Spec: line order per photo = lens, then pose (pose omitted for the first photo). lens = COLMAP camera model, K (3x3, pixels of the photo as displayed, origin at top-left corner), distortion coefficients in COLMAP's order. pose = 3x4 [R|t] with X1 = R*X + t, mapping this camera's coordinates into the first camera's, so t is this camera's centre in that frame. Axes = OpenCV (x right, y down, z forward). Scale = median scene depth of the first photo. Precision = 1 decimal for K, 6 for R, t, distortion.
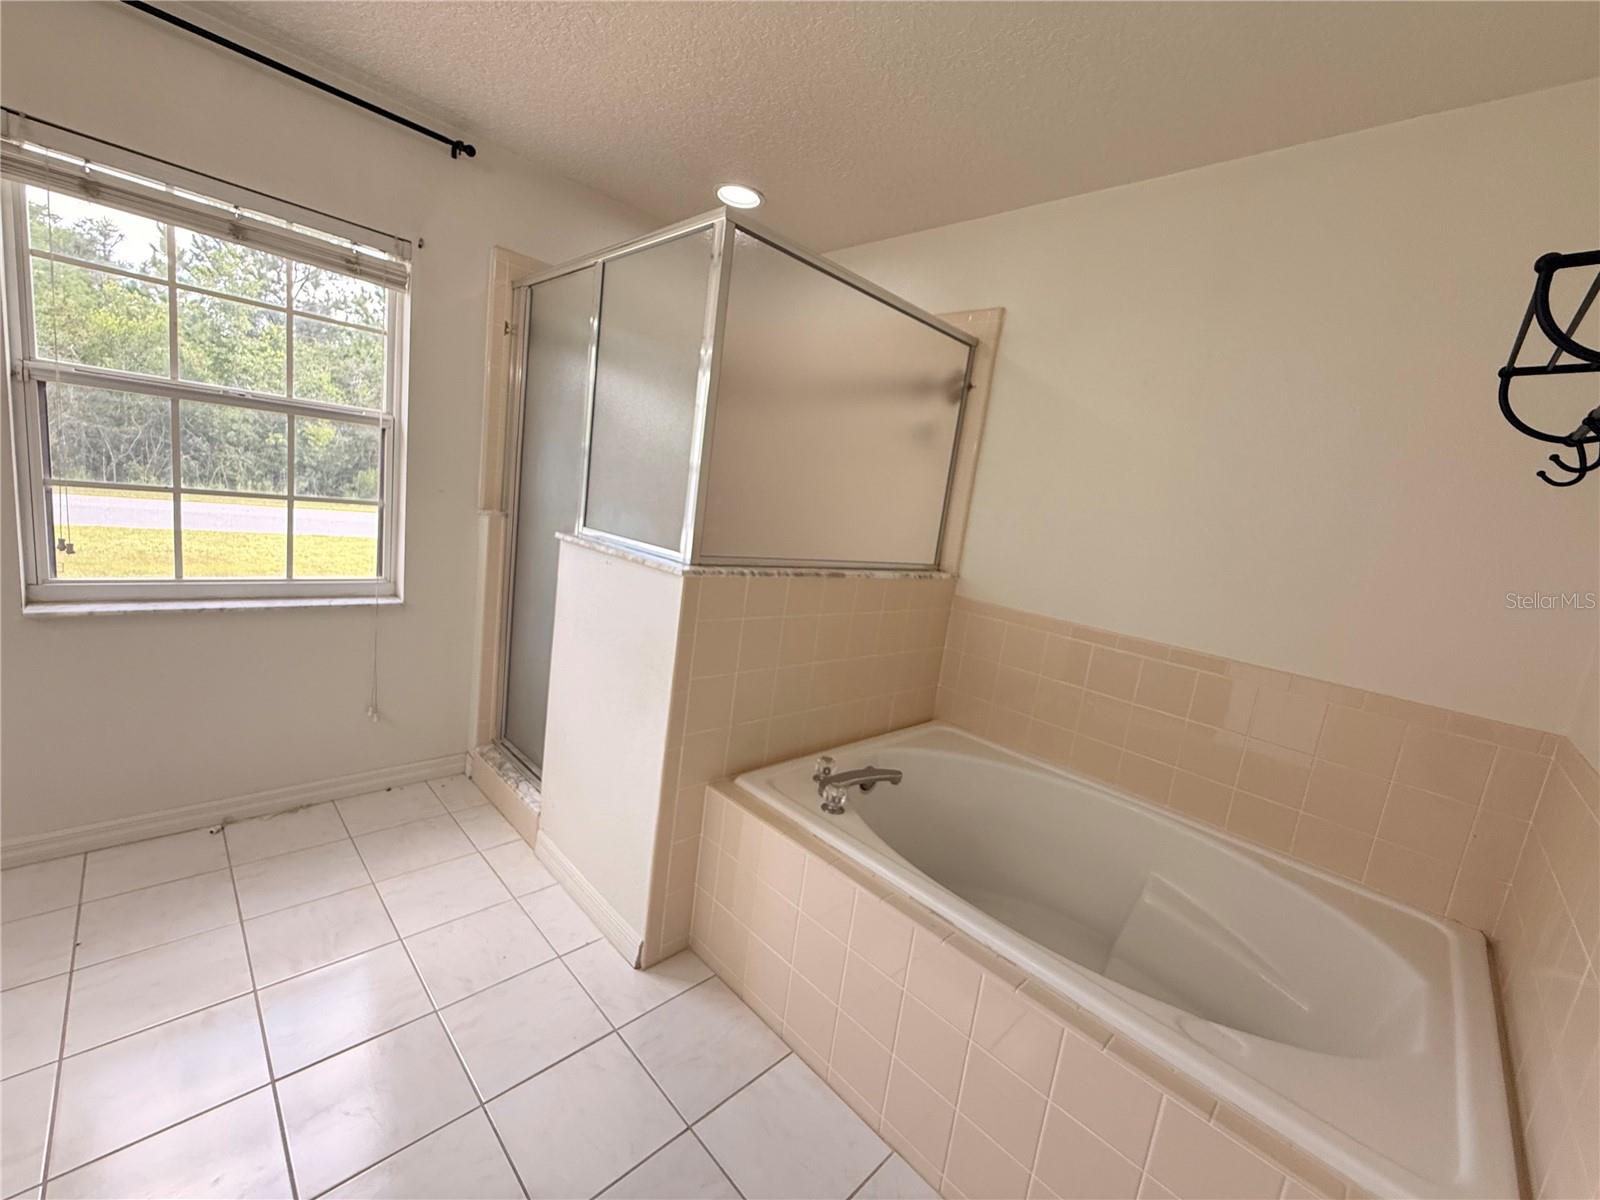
lens RADIAL K [[638.2, 0, 806.7], [0, 638.2, 585.1], [0, 0, 1]] dist [0.000073, 0.000976]
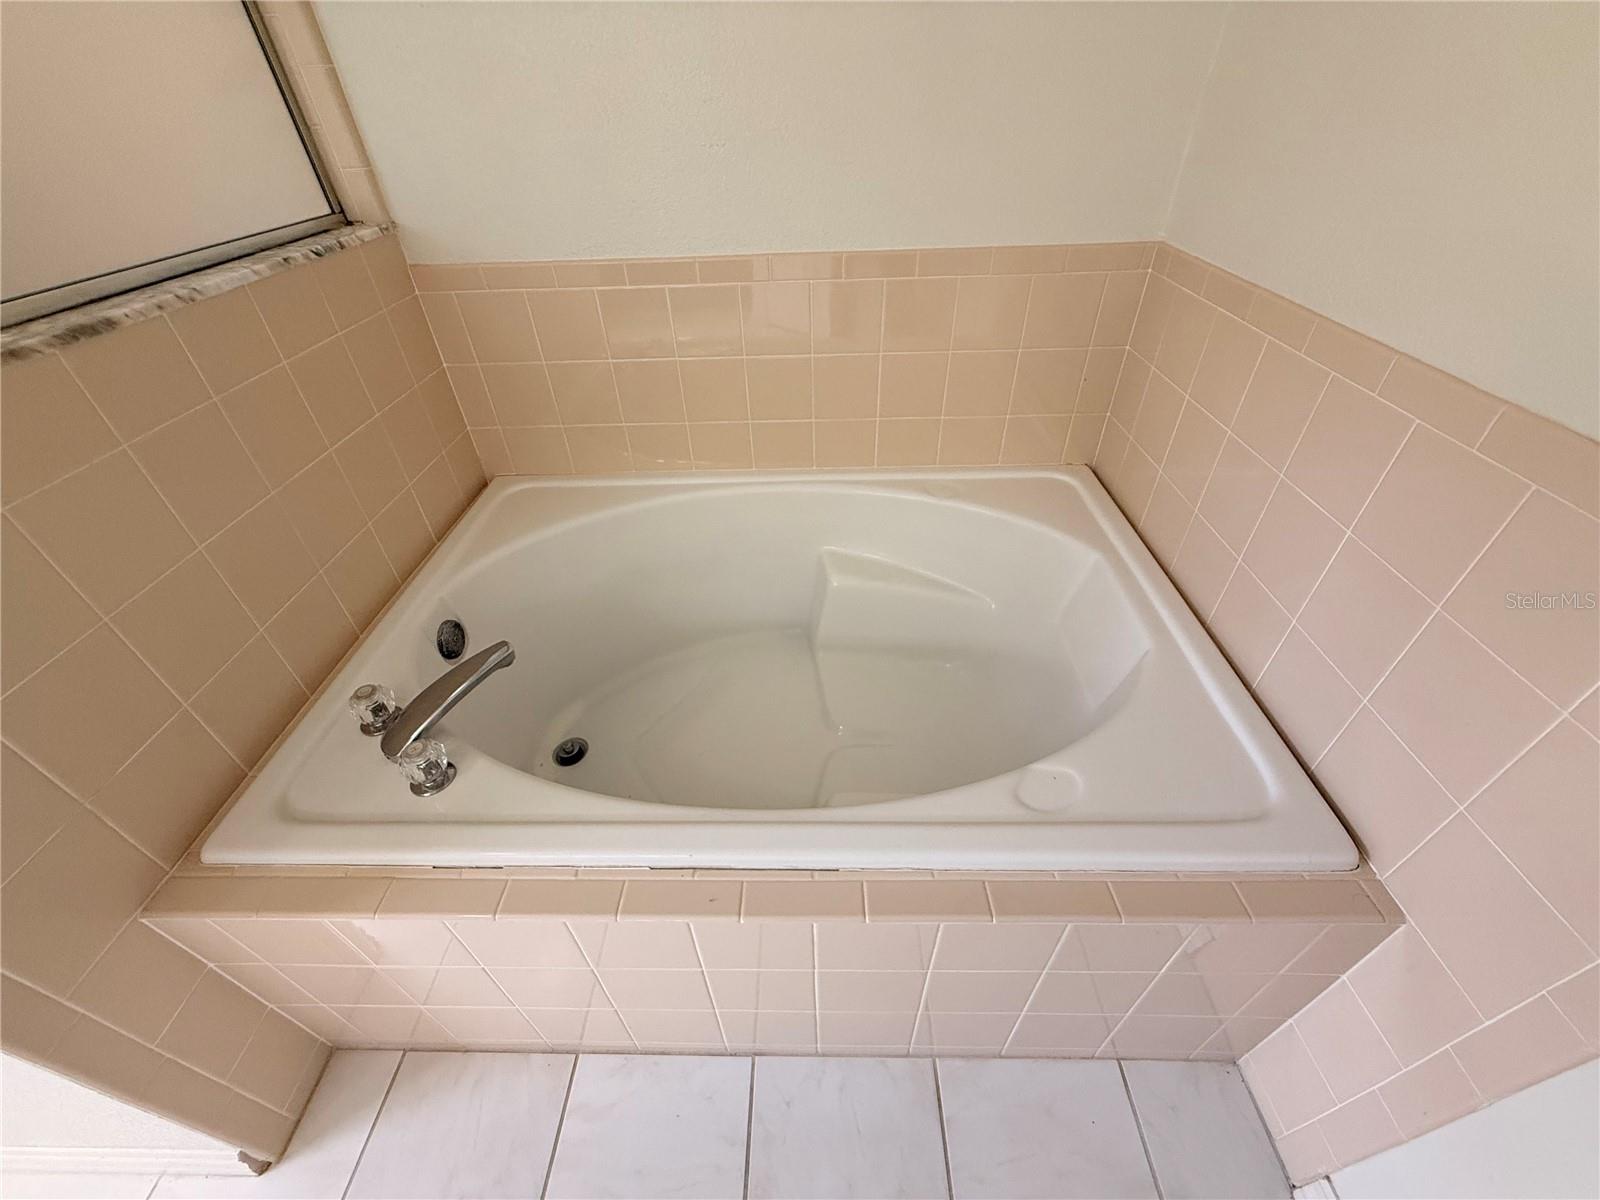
lens RADIAL K [[638.2, 0, 803.1], [0, 638.2, 597.3], [0, 0, 1]] dist [0.000073, 0.000976]
pose [[0.710461, -0.552713, 0.435607, 0.108990], [0.221691, 0.763255, 0.606873, -0.034331], [-0.667906, -0.334590, 0.664795, 0.443944]]
